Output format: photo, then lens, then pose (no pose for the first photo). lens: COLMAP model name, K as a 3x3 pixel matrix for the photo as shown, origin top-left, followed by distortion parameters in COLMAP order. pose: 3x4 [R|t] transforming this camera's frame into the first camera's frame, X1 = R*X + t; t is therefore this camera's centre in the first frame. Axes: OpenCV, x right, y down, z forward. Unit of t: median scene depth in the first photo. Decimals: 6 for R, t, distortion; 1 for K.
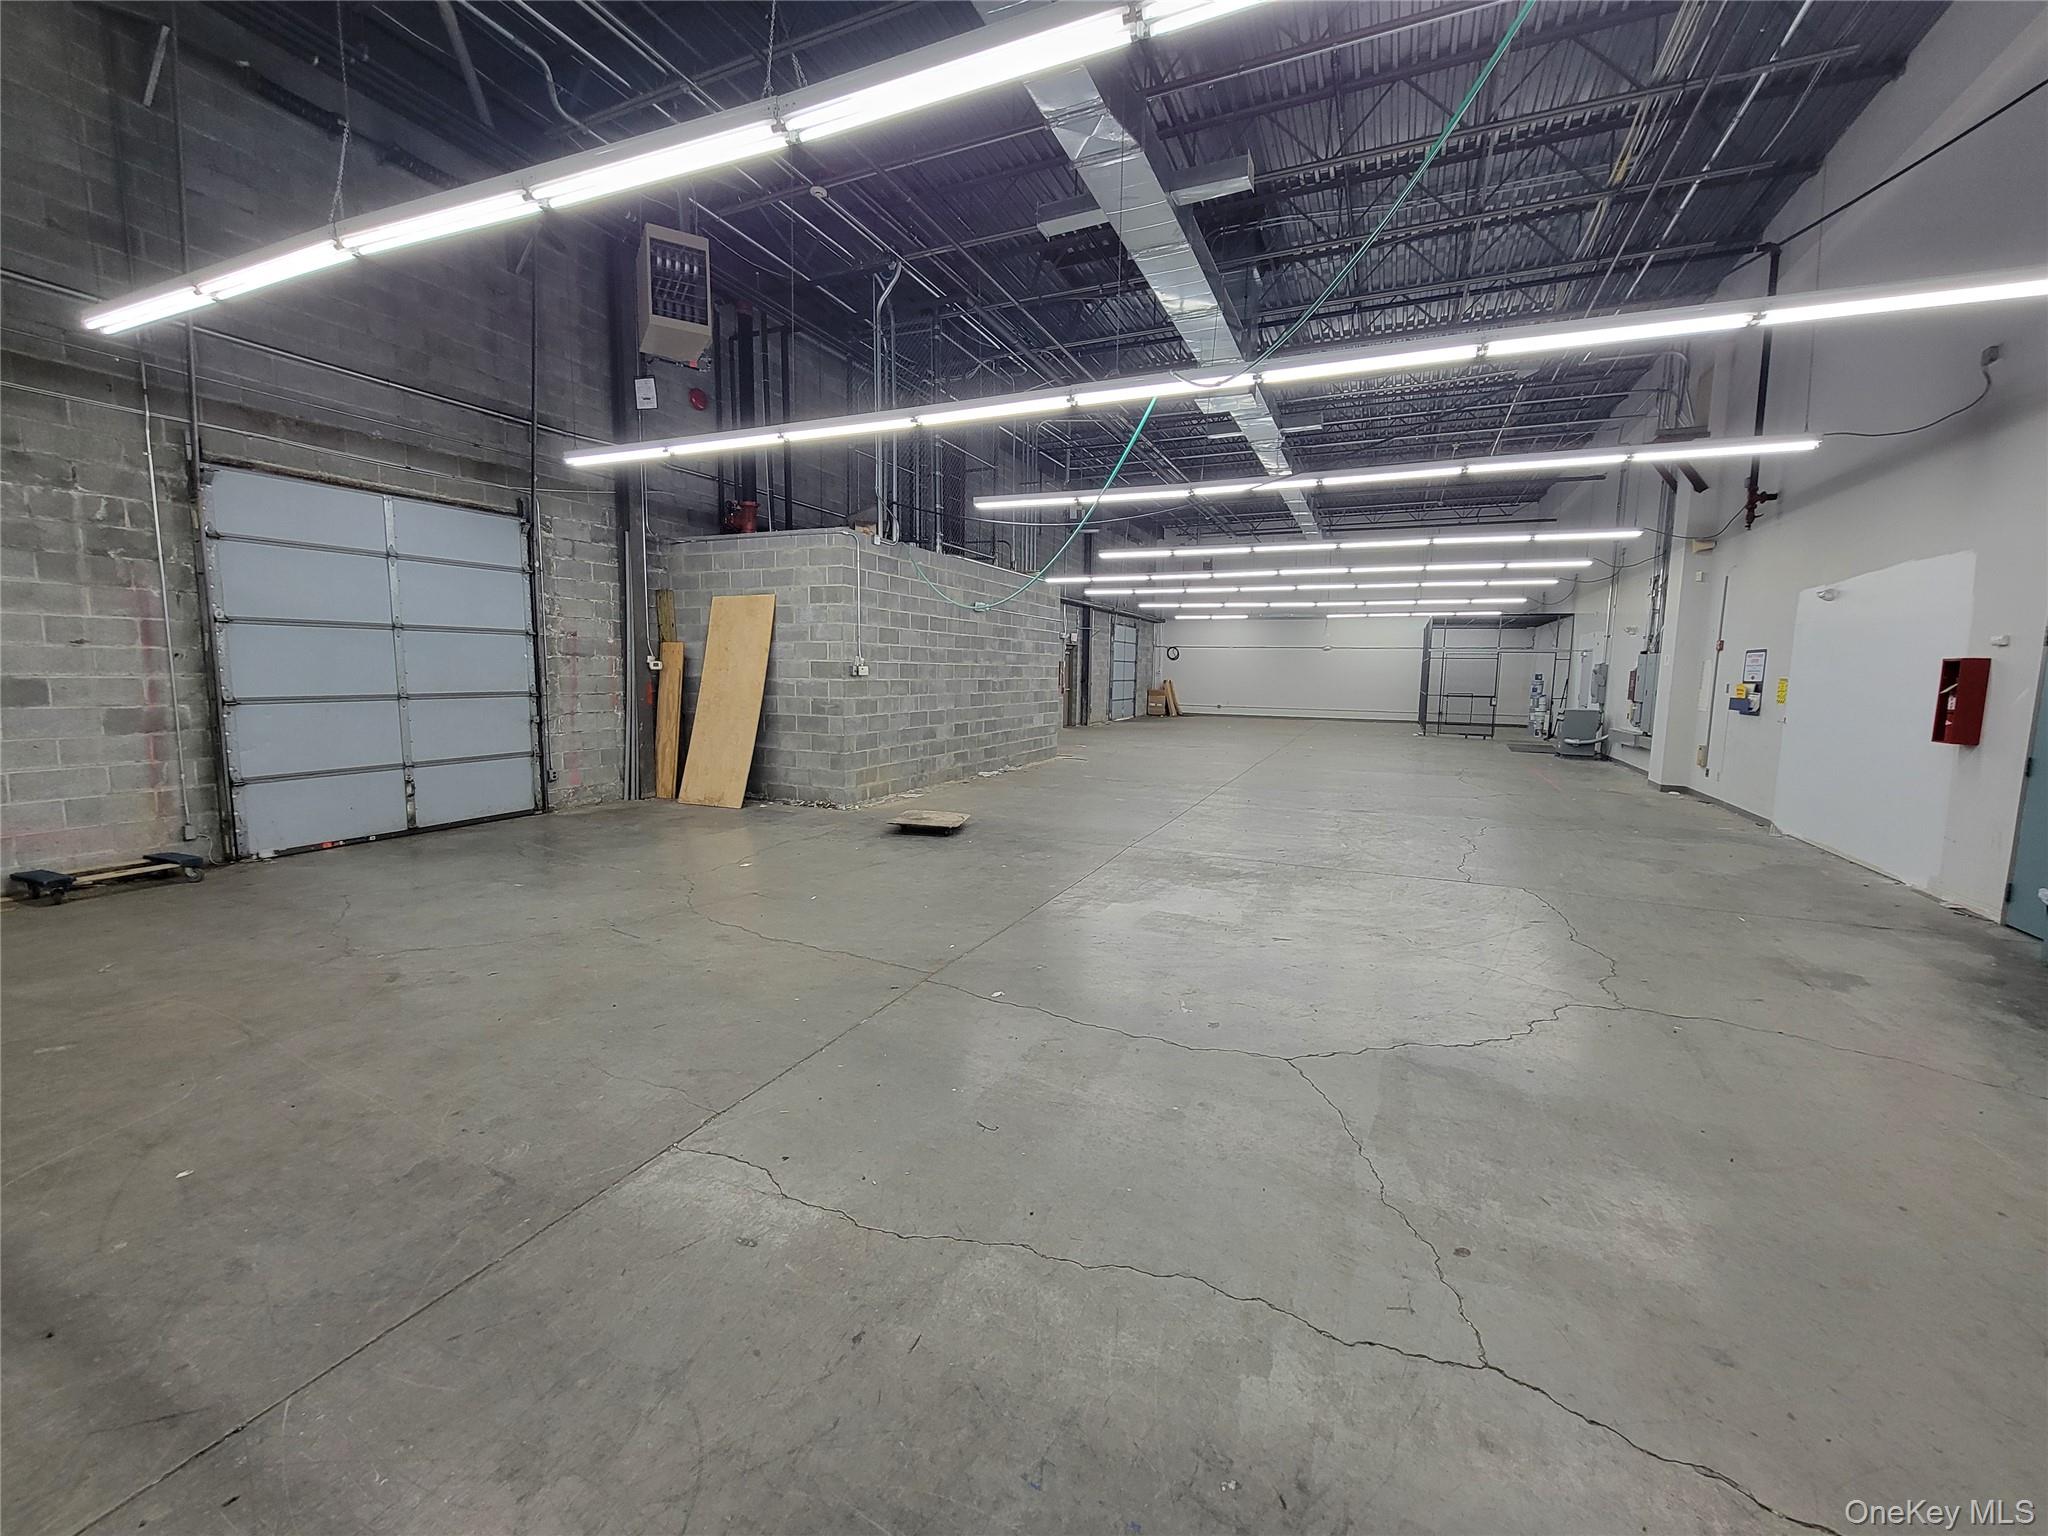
lens RADIAL K [[829.0, 0, 1030.3], [0, 829.0, 766.5], [0, 0, 1]] dist [-0.003896, 0.002528]
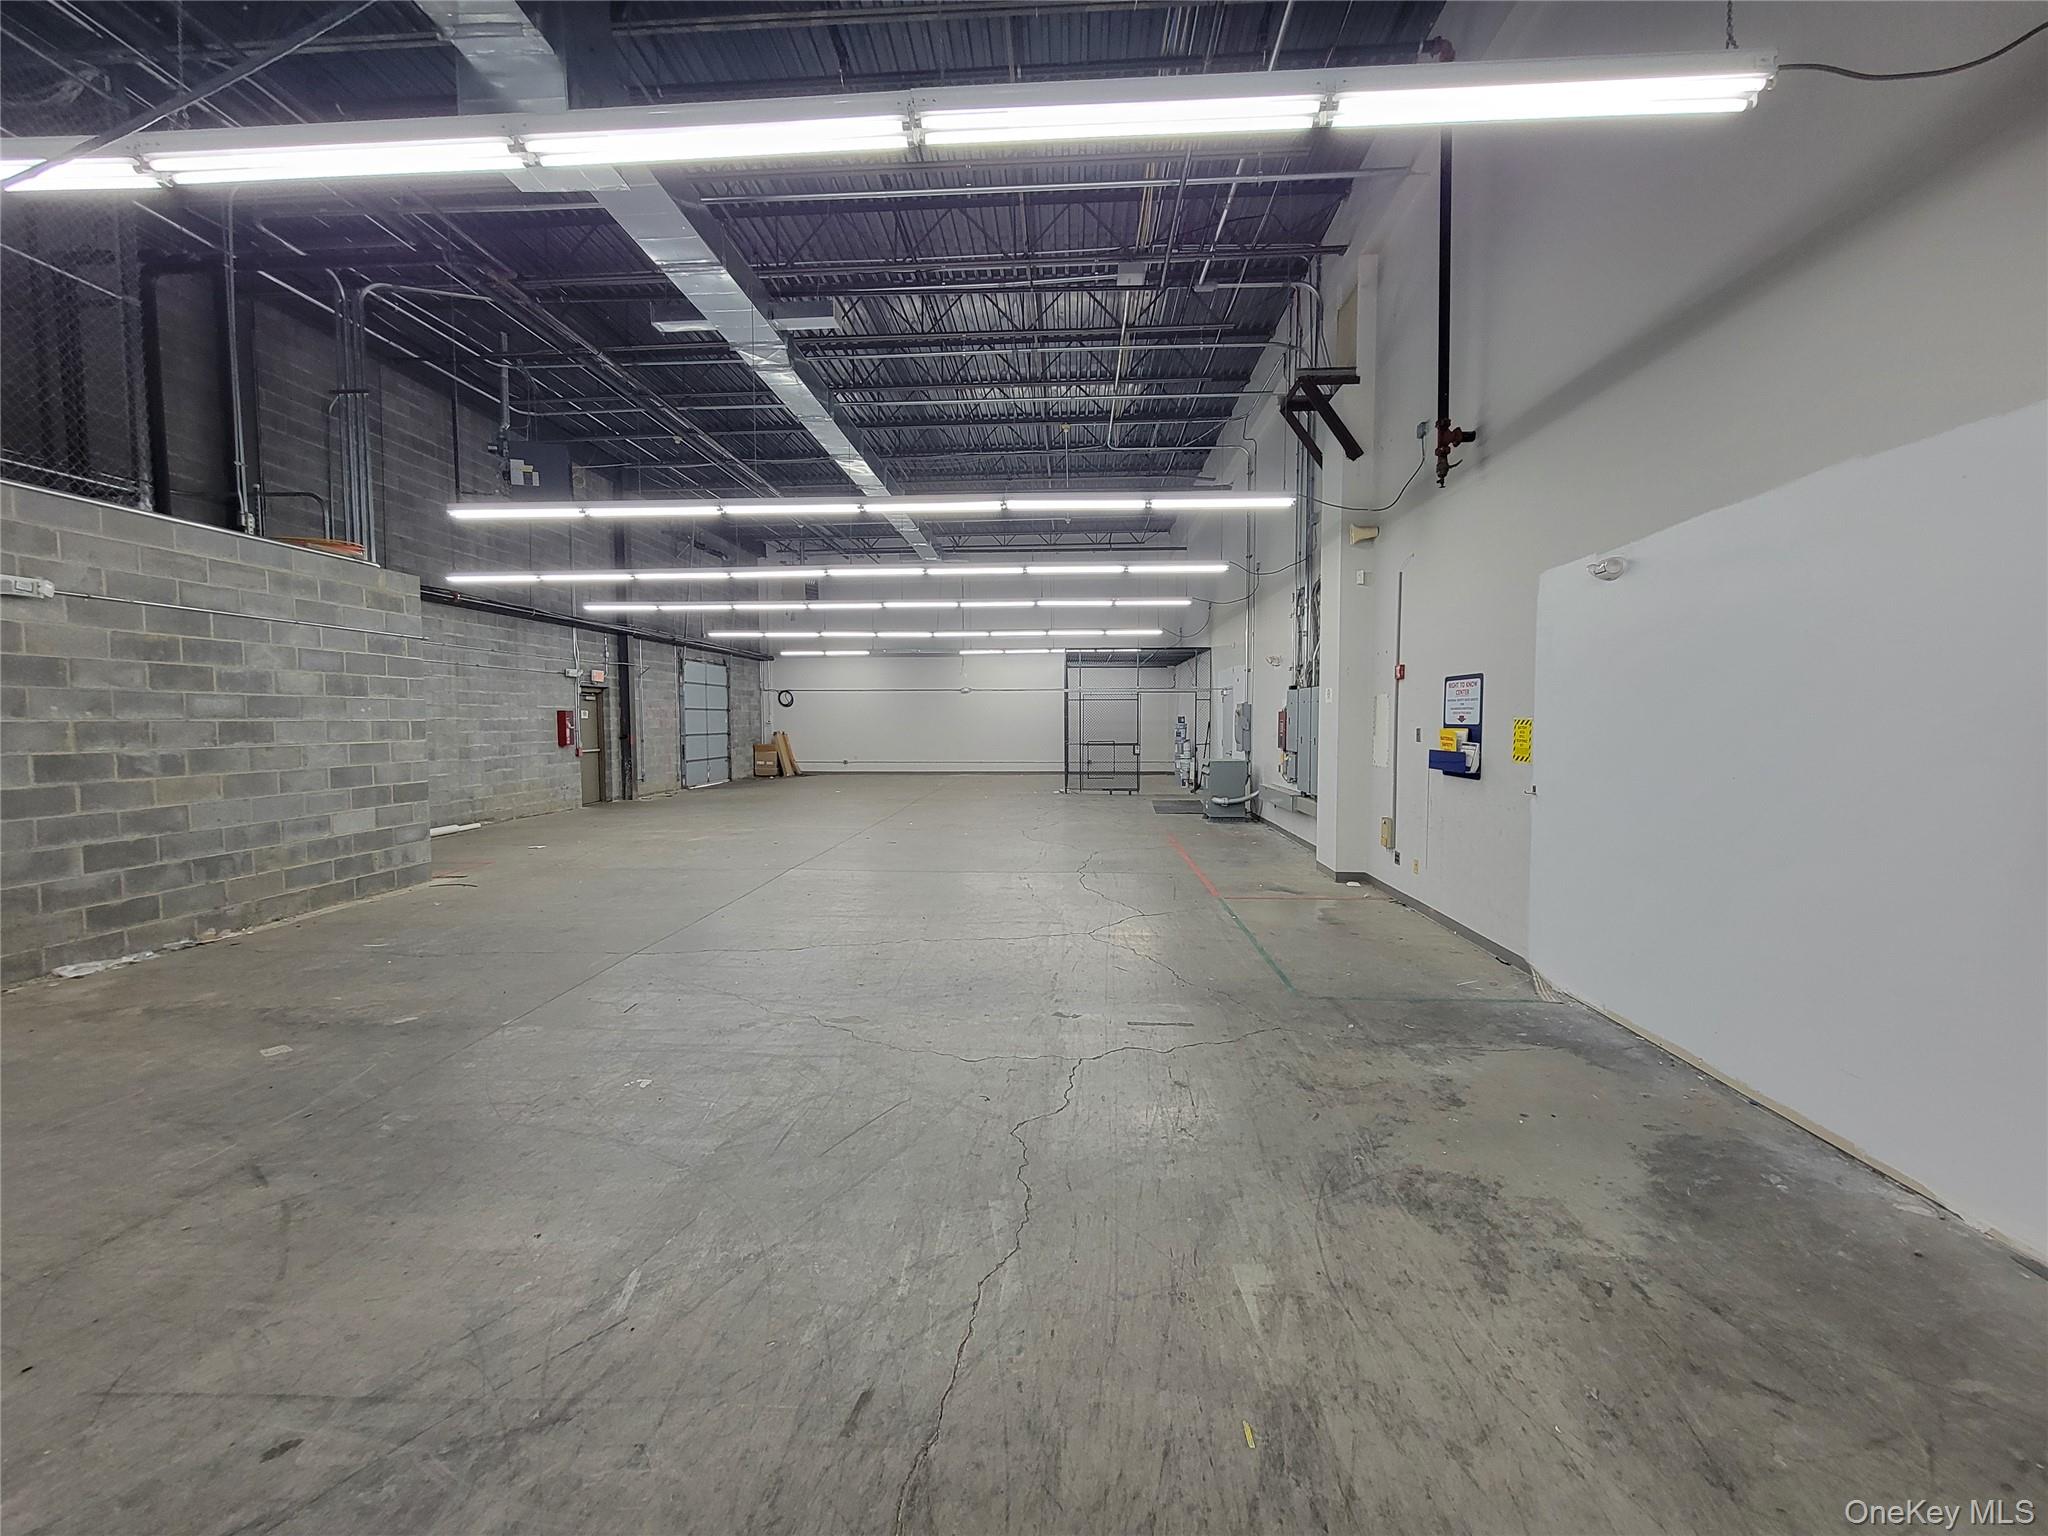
lens RADIAL K [[829.0, 0, 1021.3], [0, 829.0, 763.5], [0, 0, 1]] dist [-0.003896, 0.002528]
pose [[0.938612, -0.036229, 0.343067, 0.204664], [0.056967, 0.997095, -0.050563, -0.036929], [-0.340238, 0.067002, 0.937949, 0.318378]]
